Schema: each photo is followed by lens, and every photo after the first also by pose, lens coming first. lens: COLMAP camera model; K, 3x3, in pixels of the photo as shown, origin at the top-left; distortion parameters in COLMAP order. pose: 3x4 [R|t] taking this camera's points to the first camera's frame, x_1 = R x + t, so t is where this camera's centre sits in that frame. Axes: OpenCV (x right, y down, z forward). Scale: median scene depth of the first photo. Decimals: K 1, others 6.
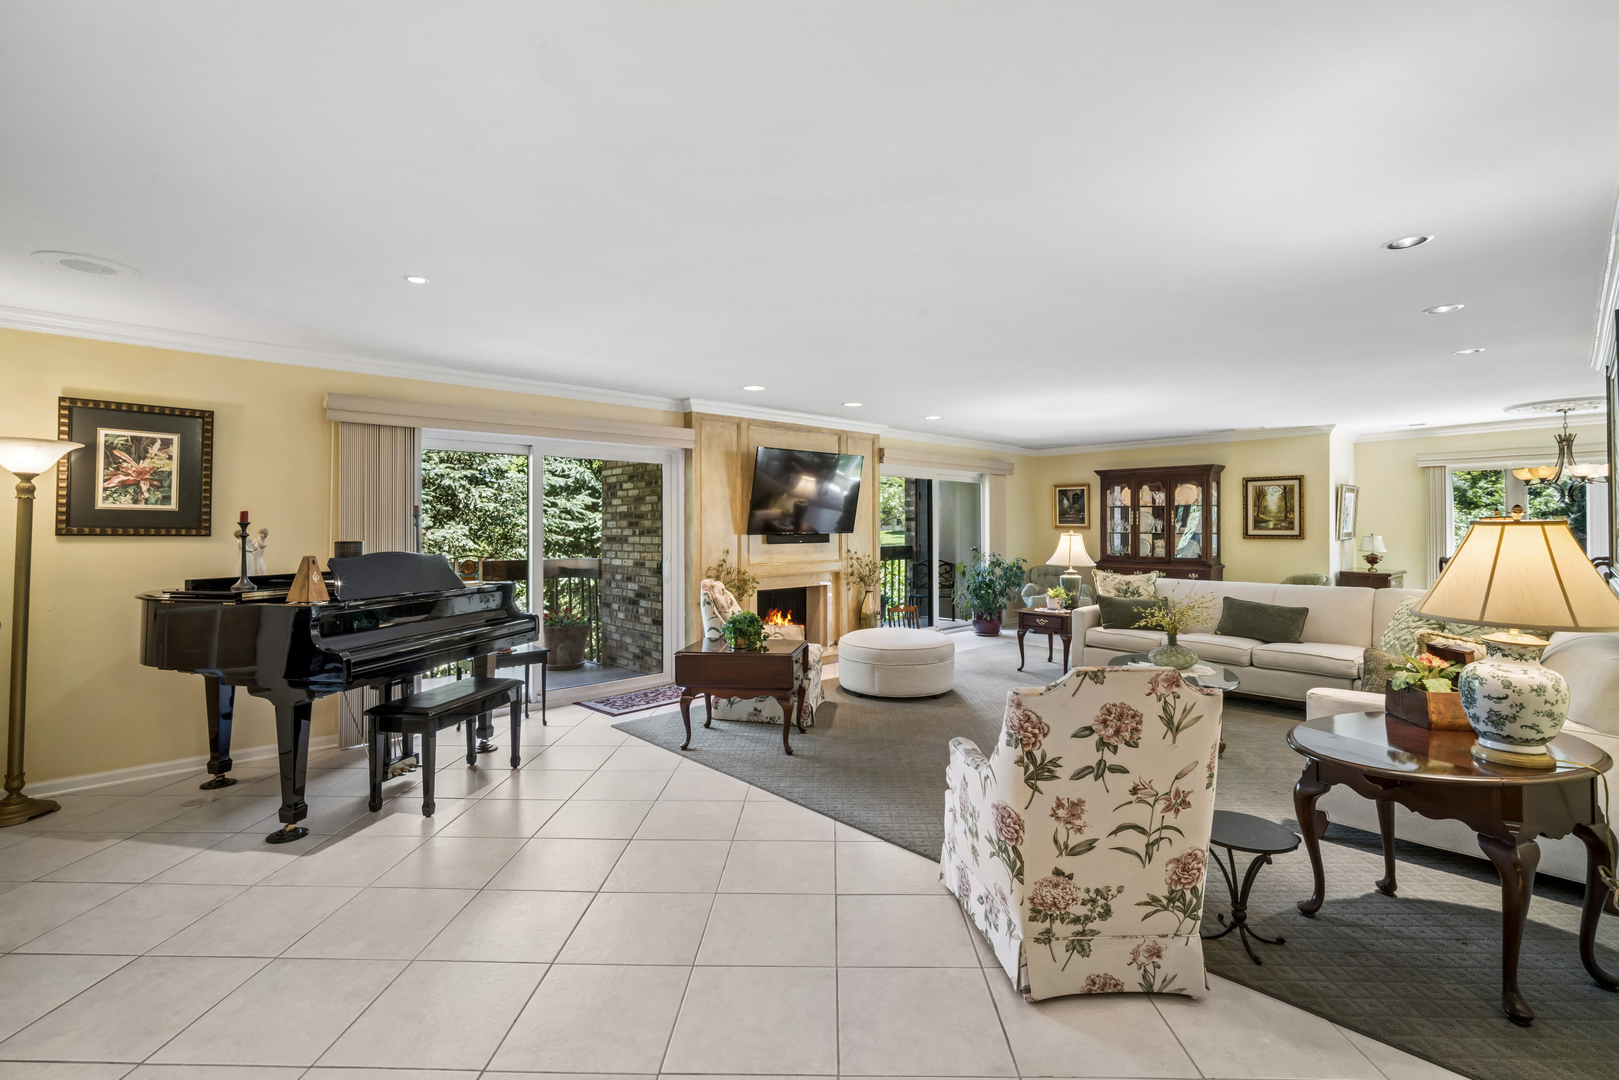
lens RADIAL K [[698.5, 0, 807.7], [0, 698.5, 527.2], [0, 0, 1]] dist [-0.001893, -0.001070]
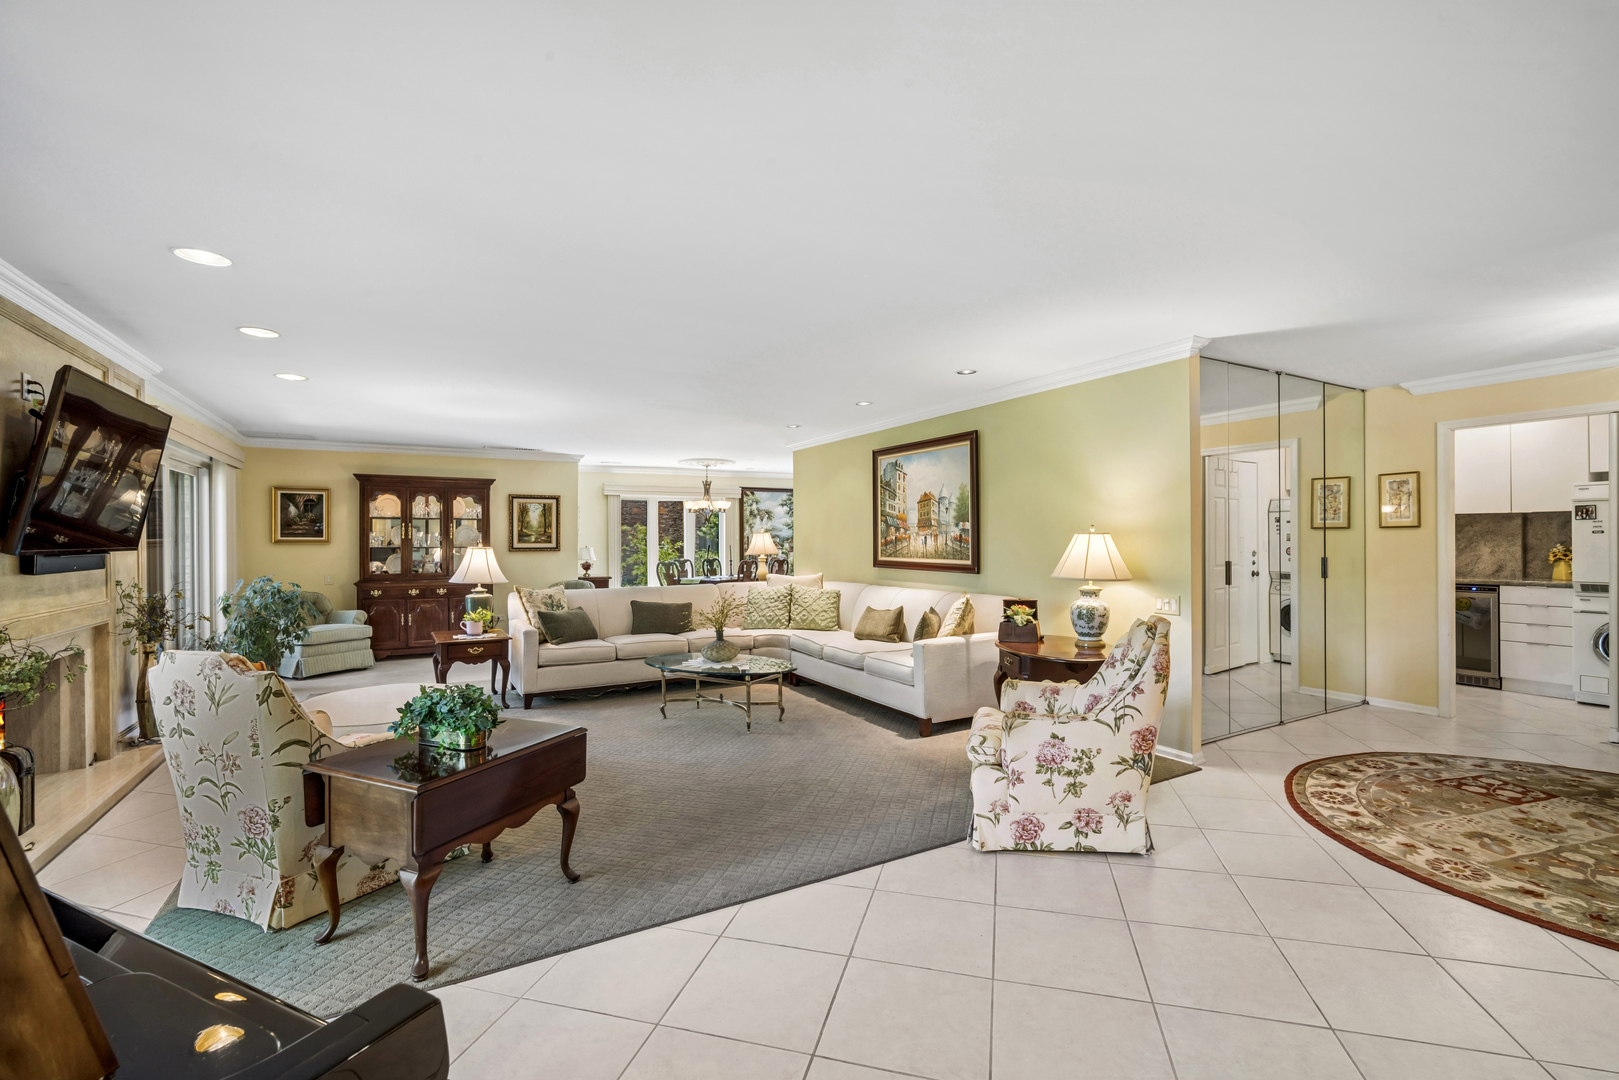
lens RADIAL K [[698.5, 0, 807.7], [0, 698.5, 539.8], [0, 0, 1]] dist [-0.001893, -0.001070]
pose [[0.249996, 0.001408, 0.968246, -0.302548], [0.004913, 0.999984, -0.002723, 0.003771], [-0.968234, 0.005437, 0.249986, 0.306853]]
